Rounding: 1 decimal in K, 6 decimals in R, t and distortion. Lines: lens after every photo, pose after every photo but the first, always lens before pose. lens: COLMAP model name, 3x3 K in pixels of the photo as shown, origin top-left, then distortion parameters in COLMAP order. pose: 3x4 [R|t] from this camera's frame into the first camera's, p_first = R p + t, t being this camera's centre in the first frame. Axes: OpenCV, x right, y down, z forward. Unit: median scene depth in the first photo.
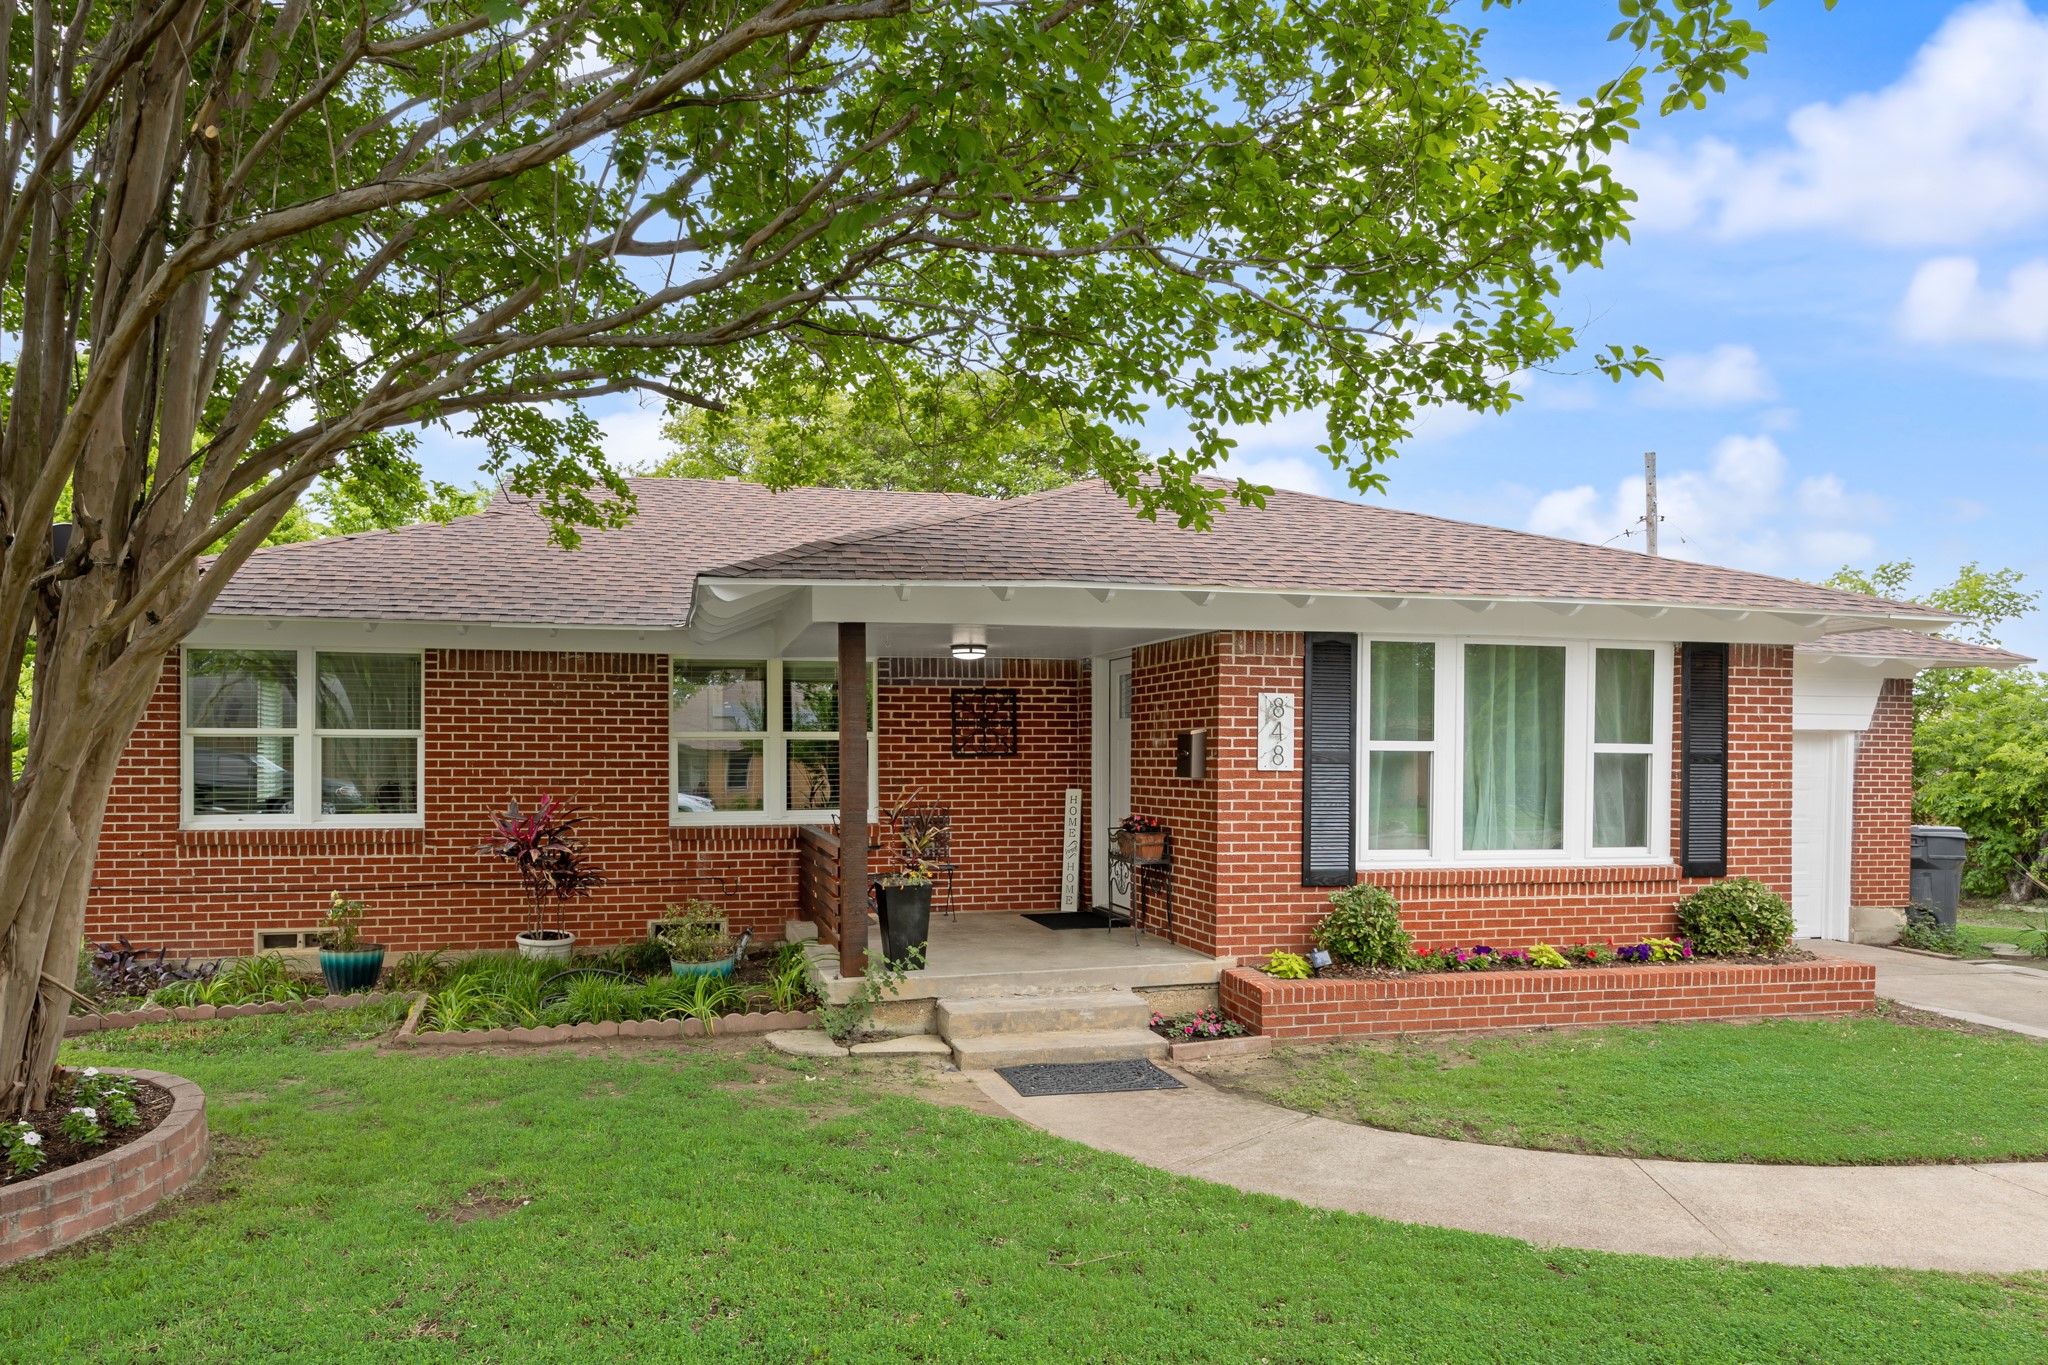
lens RADIAL K [[1299.4, 0, 1039.0], [0, 1299.4, 772.5], [0, 0, 1]] dist [0.001592, 0.000935]
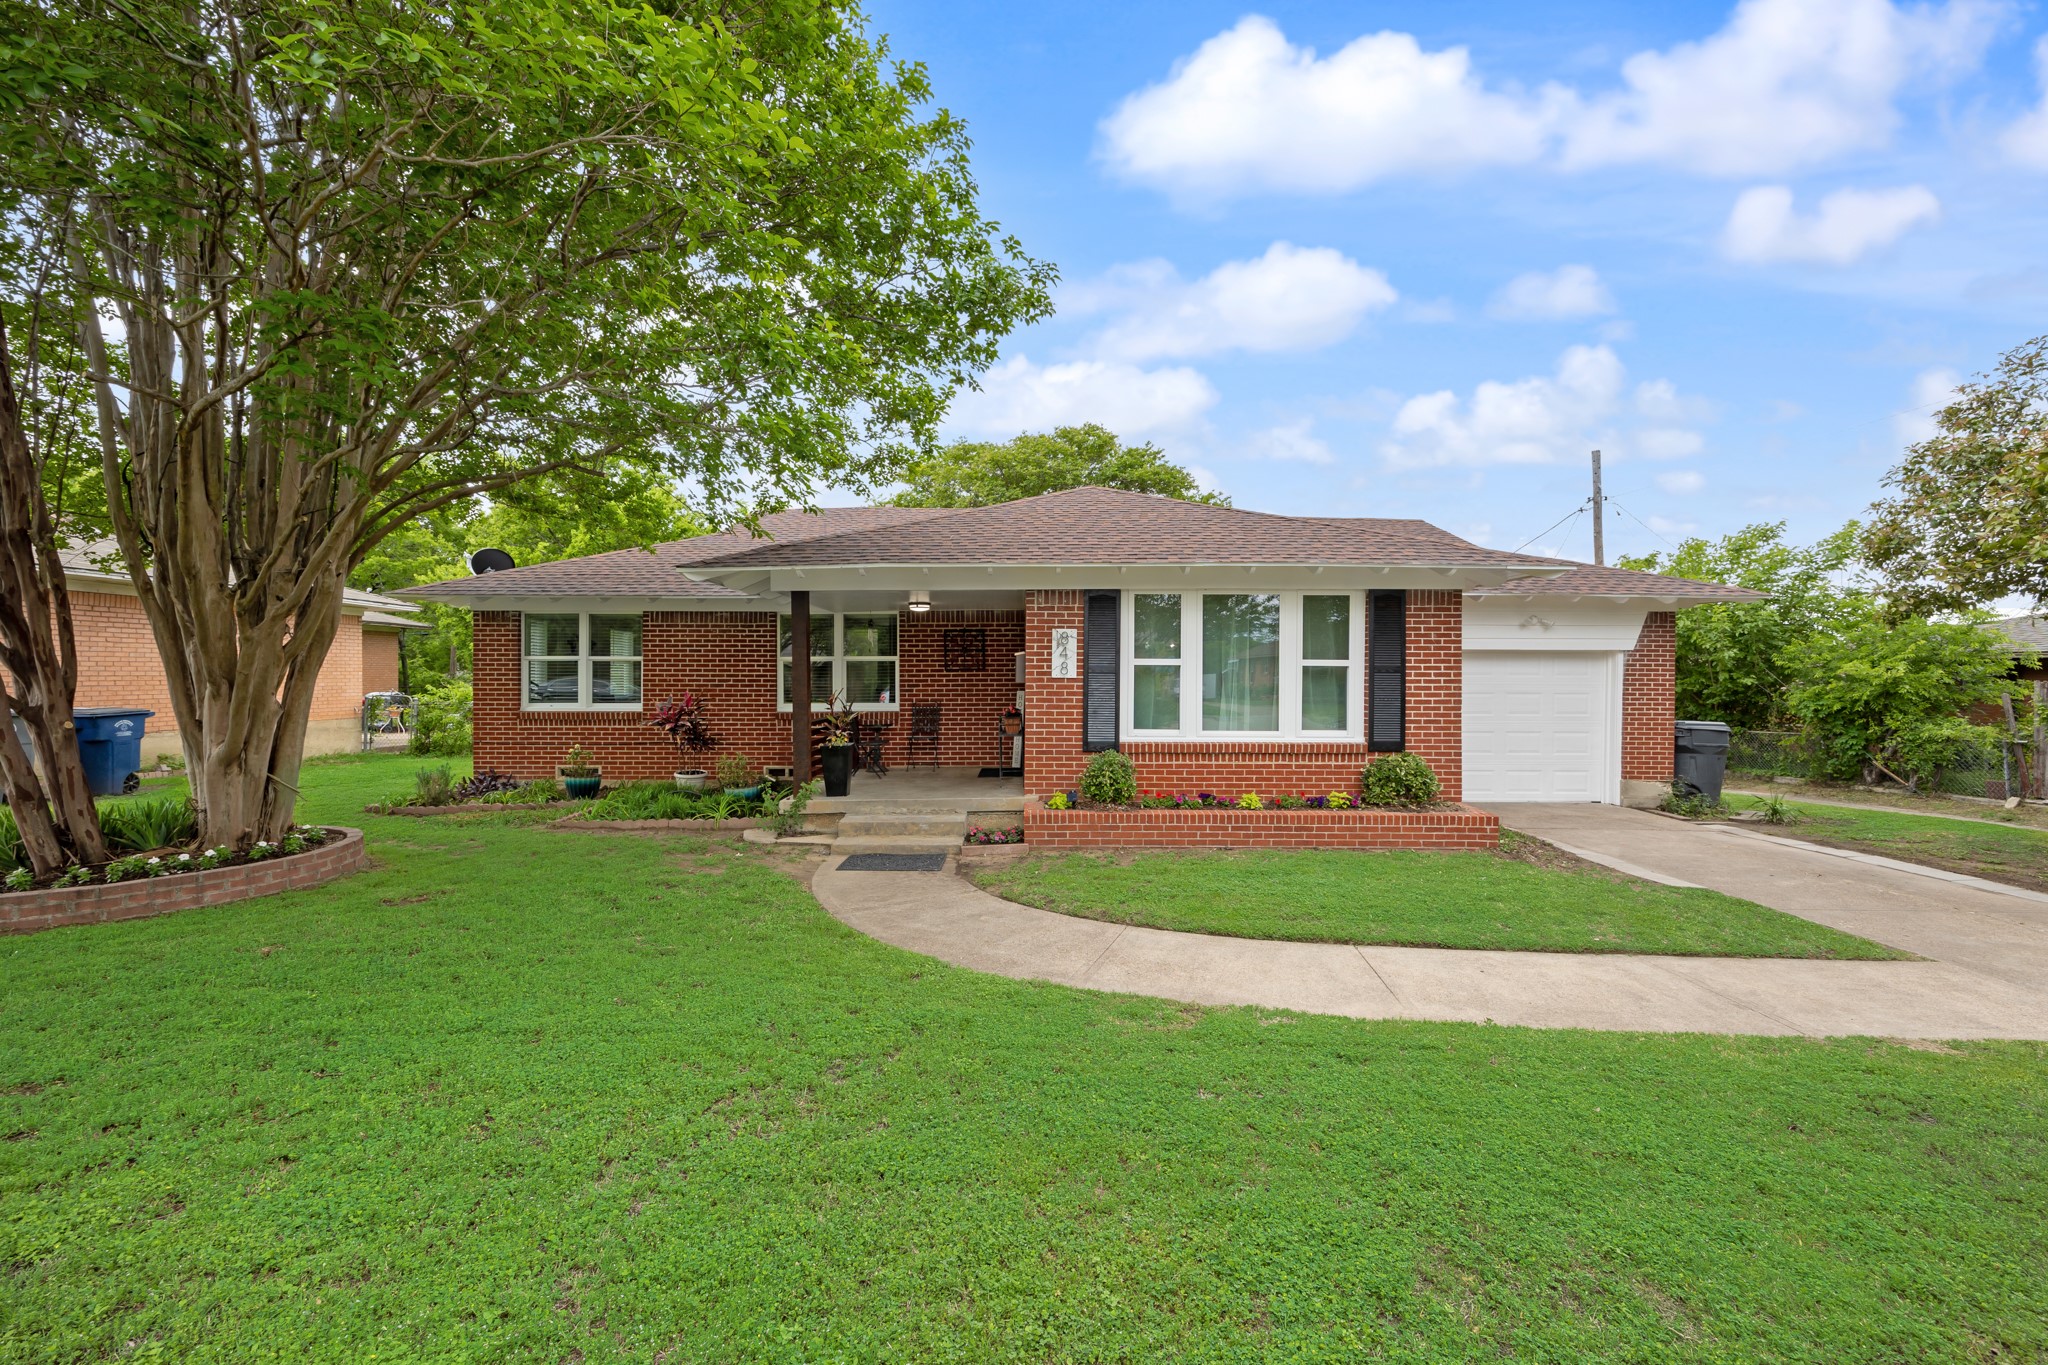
lens RADIAL K [[832.7, 0, 1026.5], [0, 832.7, 681.7], [0, 0, 1]] dist [0.006582, 0.000278]
pose [[0.972612, -0.000423, -0.232435, 0.351197], [-0.000603, 0.999990, -0.004345, 0.007270], [0.232434, 0.004366, 0.972602, 0.005593]]
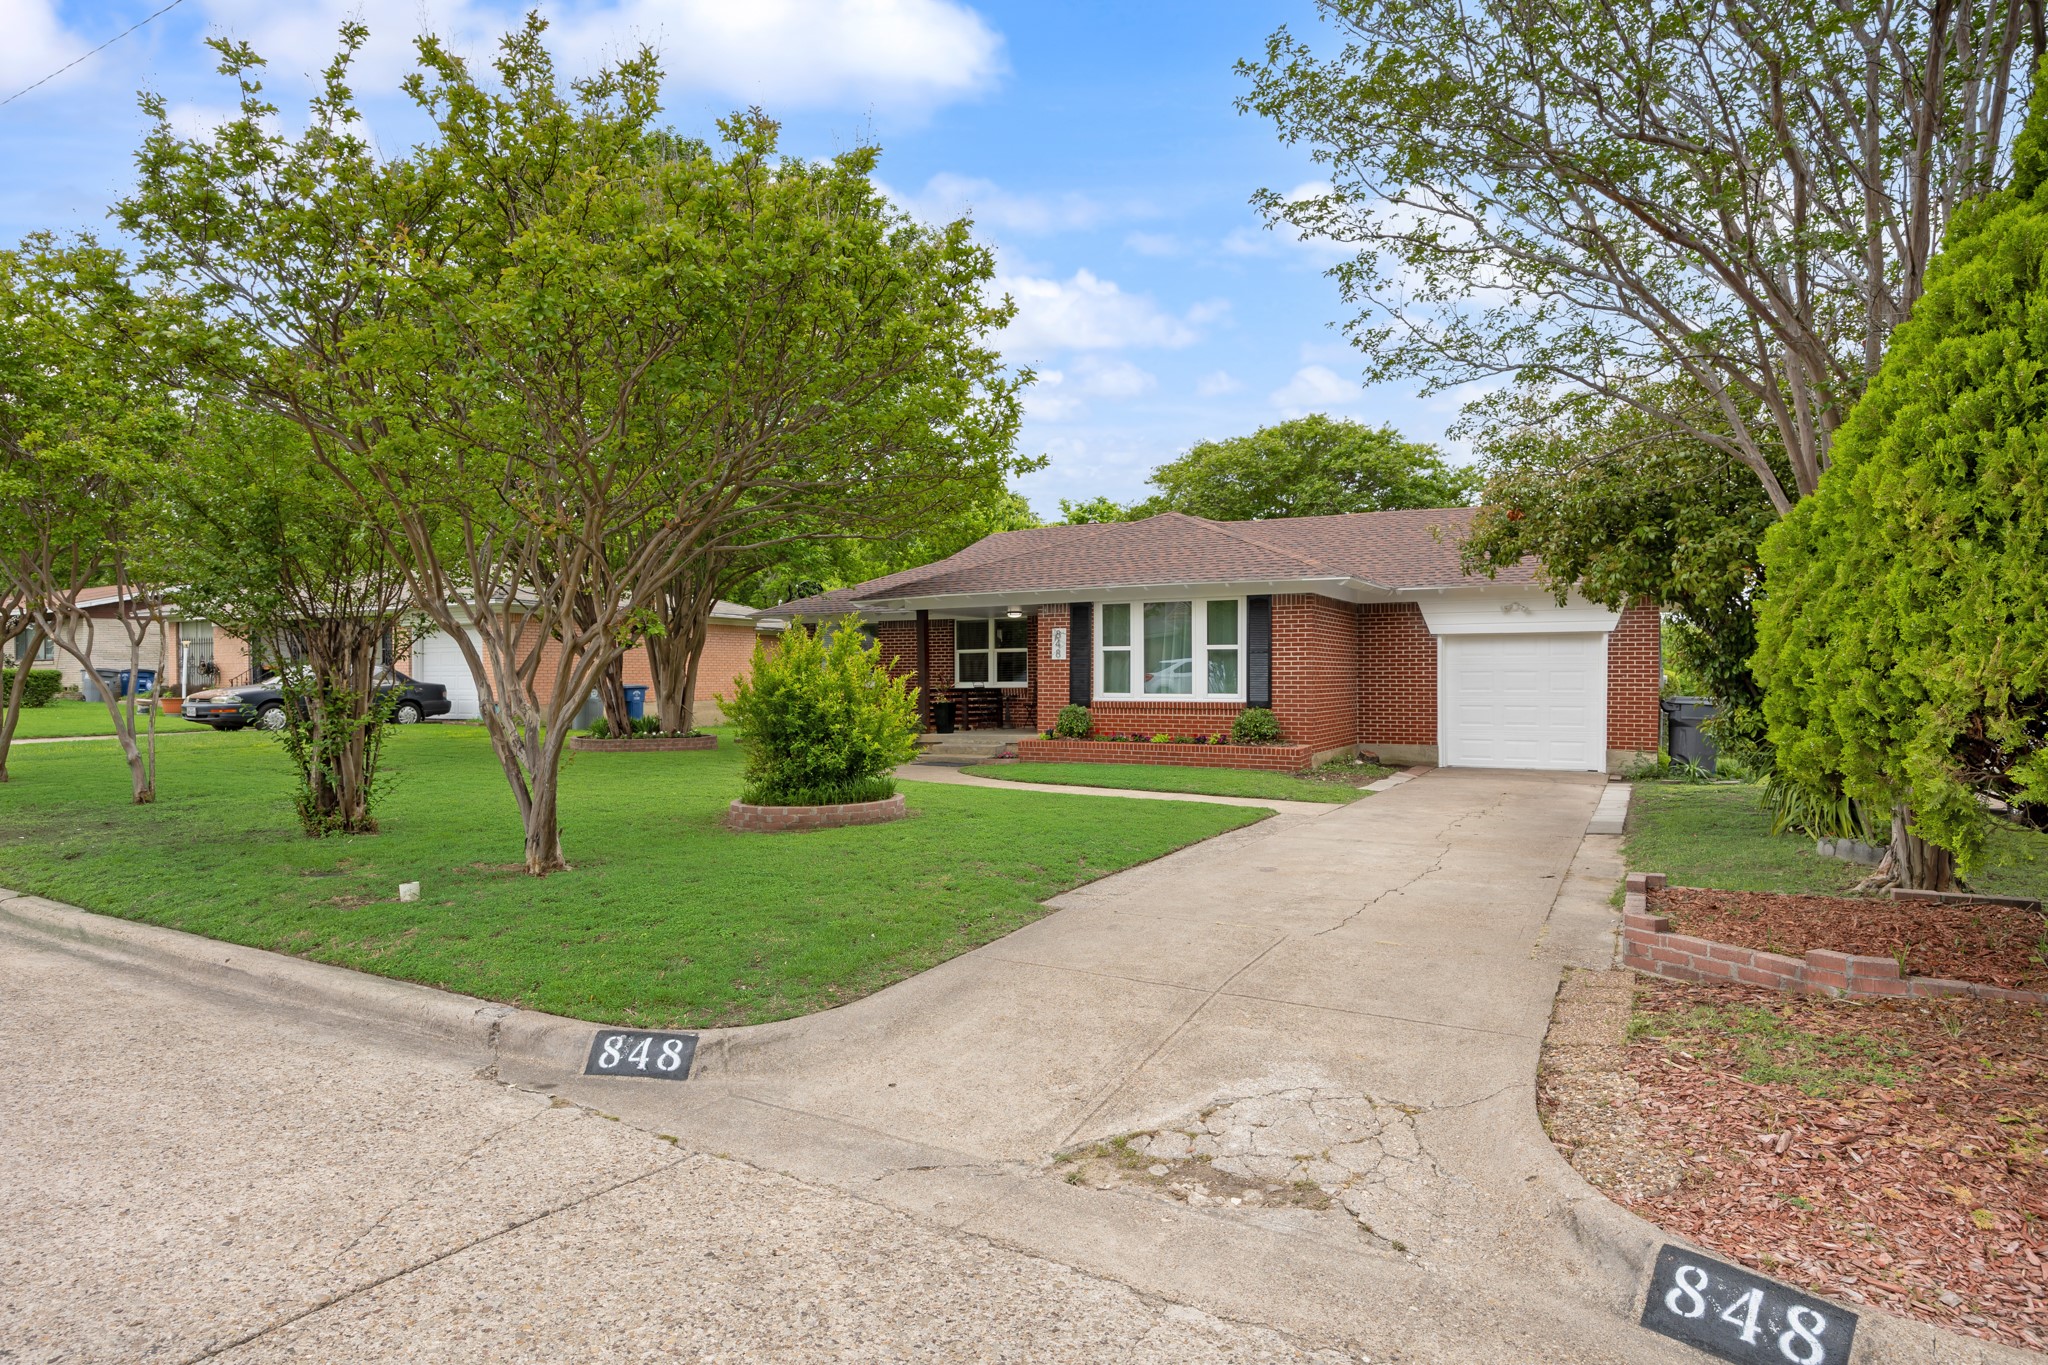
lens RADIAL K [[1299.4, 0, 1023.8], [0, 1299.4, 680.9], [0, 0, 1]] dist [0.001592, 0.000935]
pose [[0.720320, -0.006081, -0.693615, 1.746029], [-0.003586, 0.999916, -0.012491, 0.066804], [0.693632, 0.011485, 0.720238, -0.783442]]
